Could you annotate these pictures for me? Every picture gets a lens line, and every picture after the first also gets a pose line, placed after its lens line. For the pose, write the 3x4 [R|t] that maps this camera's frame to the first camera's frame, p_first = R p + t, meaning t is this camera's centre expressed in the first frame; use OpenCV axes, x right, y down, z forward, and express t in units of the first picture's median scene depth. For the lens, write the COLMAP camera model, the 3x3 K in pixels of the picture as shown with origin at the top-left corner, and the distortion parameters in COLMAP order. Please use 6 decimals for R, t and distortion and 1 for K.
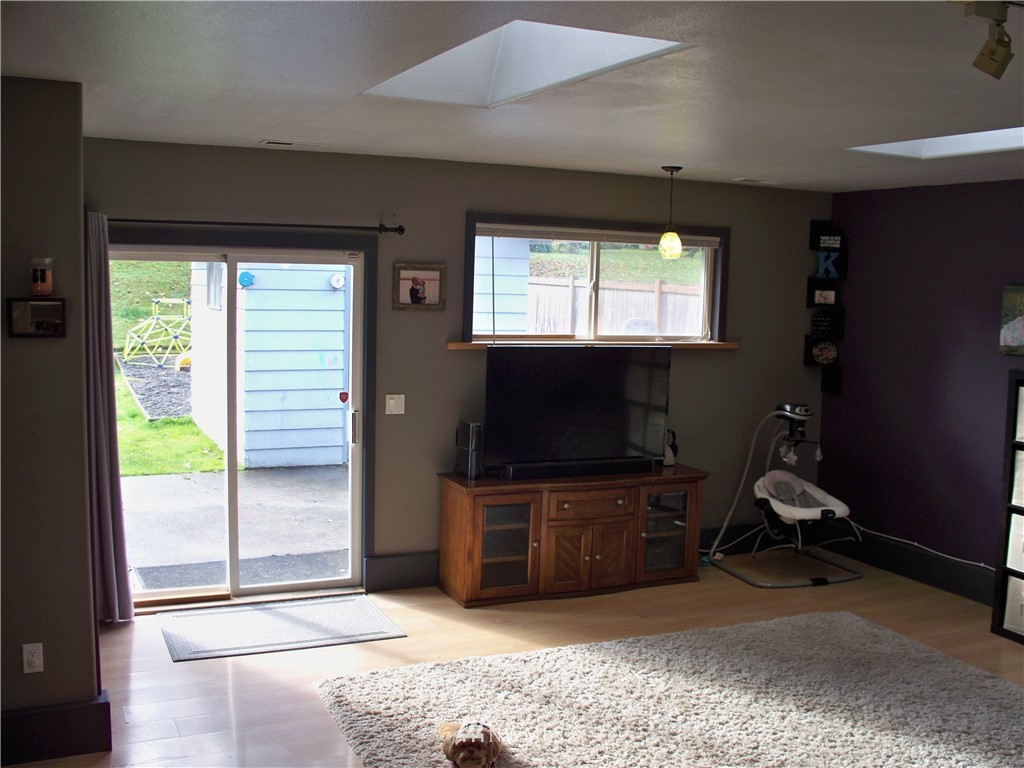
lens RADIAL K [[1068.8, 0, 515.5], [0, 1068.8, 390.3], [0, 0, 1]] dist [-0.194270, 0.226205]
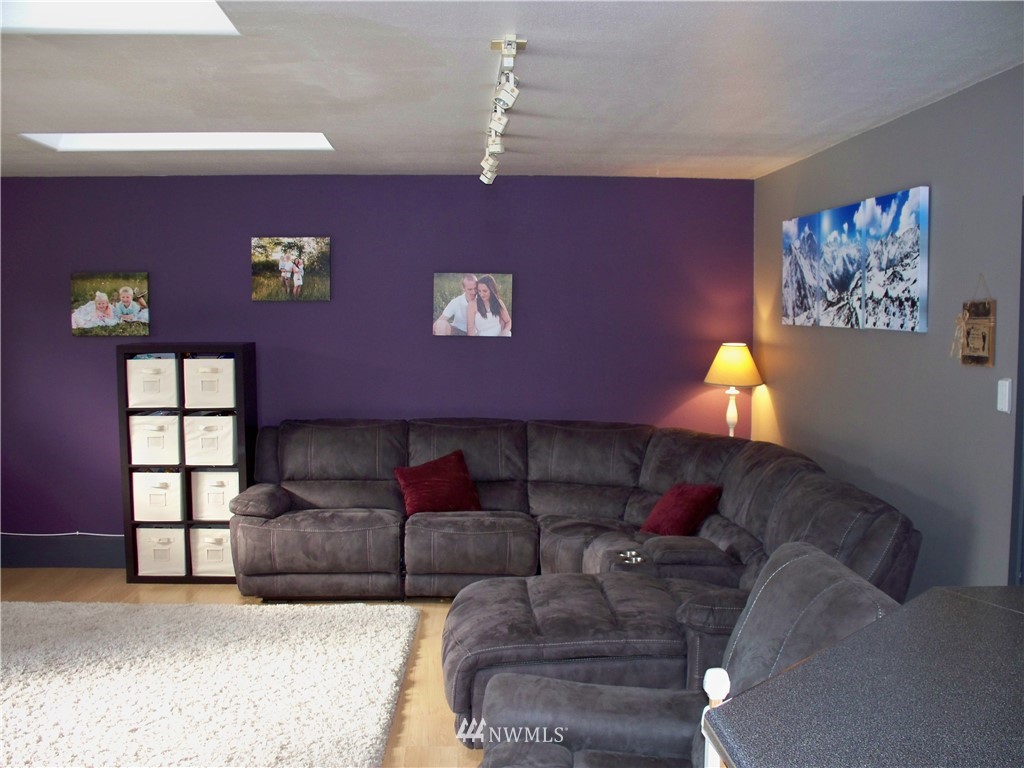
lens RADIAL K [[1068.8, 0, 515.5], [0, 1068.8, 390.3], [0, 0, 1]] dist [-0.194270, 0.226205]
pose [[0.392783, -0.091992, 0.915018, -0.385775], [0.107725, 0.992737, 0.053563, 0.013899], [-0.913300, 0.077531, 0.399840, 0.157311]]
